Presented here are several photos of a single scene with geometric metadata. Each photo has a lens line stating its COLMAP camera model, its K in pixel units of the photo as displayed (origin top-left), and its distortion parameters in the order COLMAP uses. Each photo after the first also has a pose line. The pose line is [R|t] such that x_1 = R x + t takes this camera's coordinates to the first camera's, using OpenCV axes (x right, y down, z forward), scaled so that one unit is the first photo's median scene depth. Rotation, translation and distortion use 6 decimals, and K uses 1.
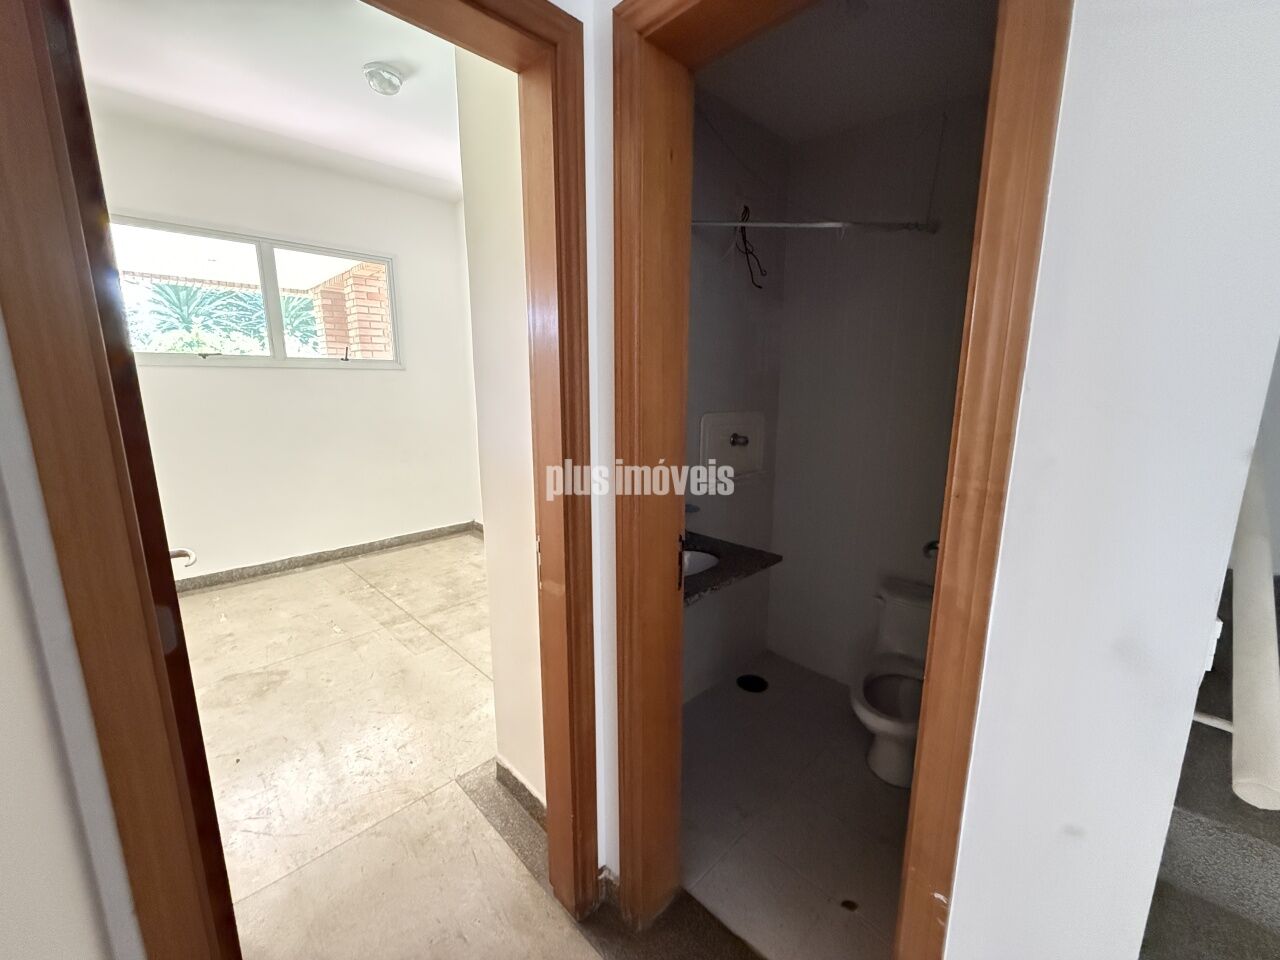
lens RADIAL K [[510.5, 0, 642.1], [0, 510.5, 478.3], [0, 0, 1]] dist [0.000929, -0.000137]
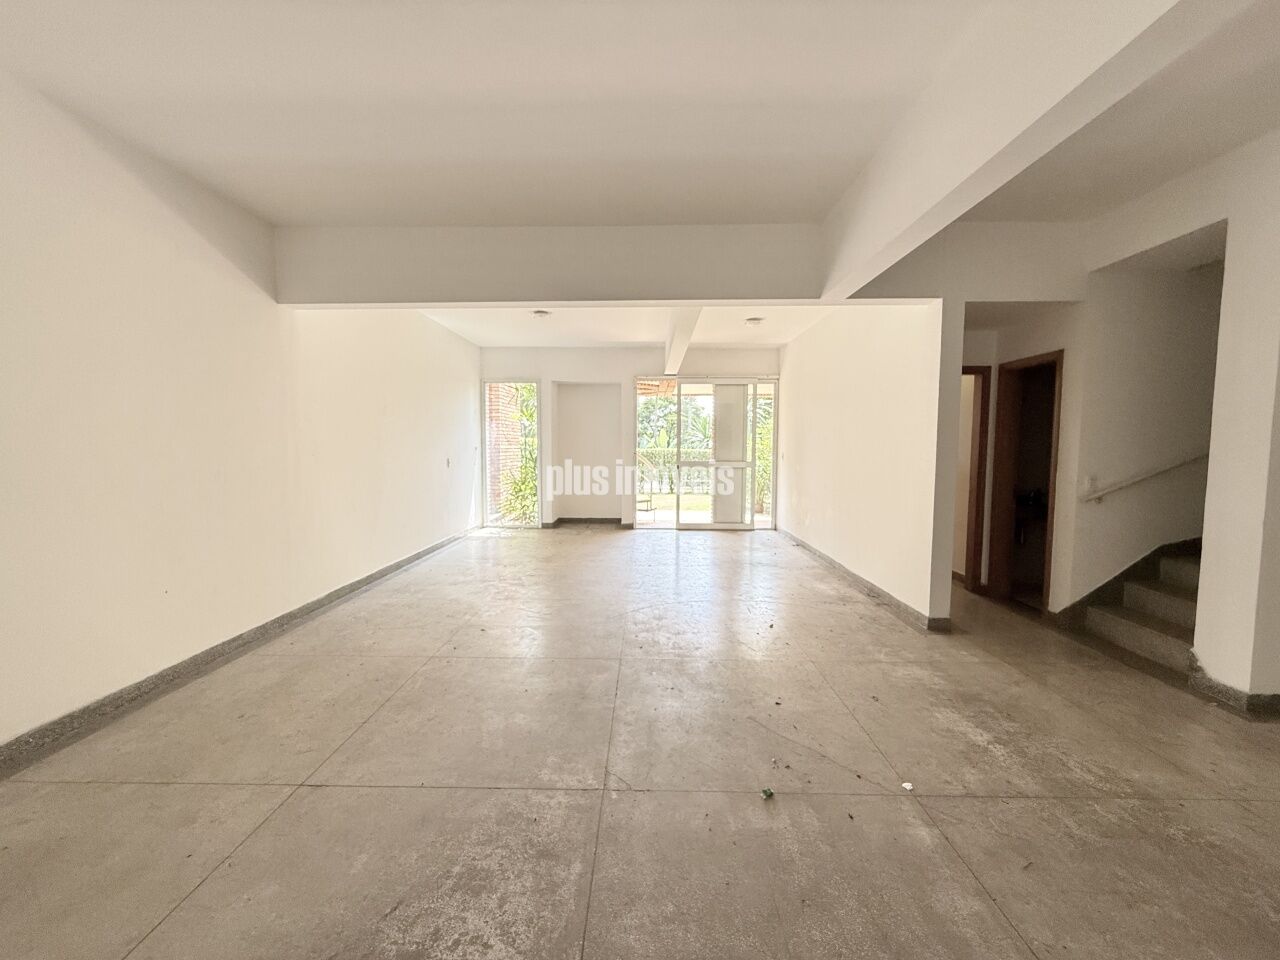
lens RADIAL K [[510.5, 0, 642.8], [0, 510.5, 480.3], [0, 0, 1]] dist [0.000929, -0.000137]
pose [[0.704144, 0.050980, -0.708225, 0.763520], [-0.134783, 0.988881, -0.062824, 0.619135], [0.697148, 0.139694, 0.703186, -3.332519]]
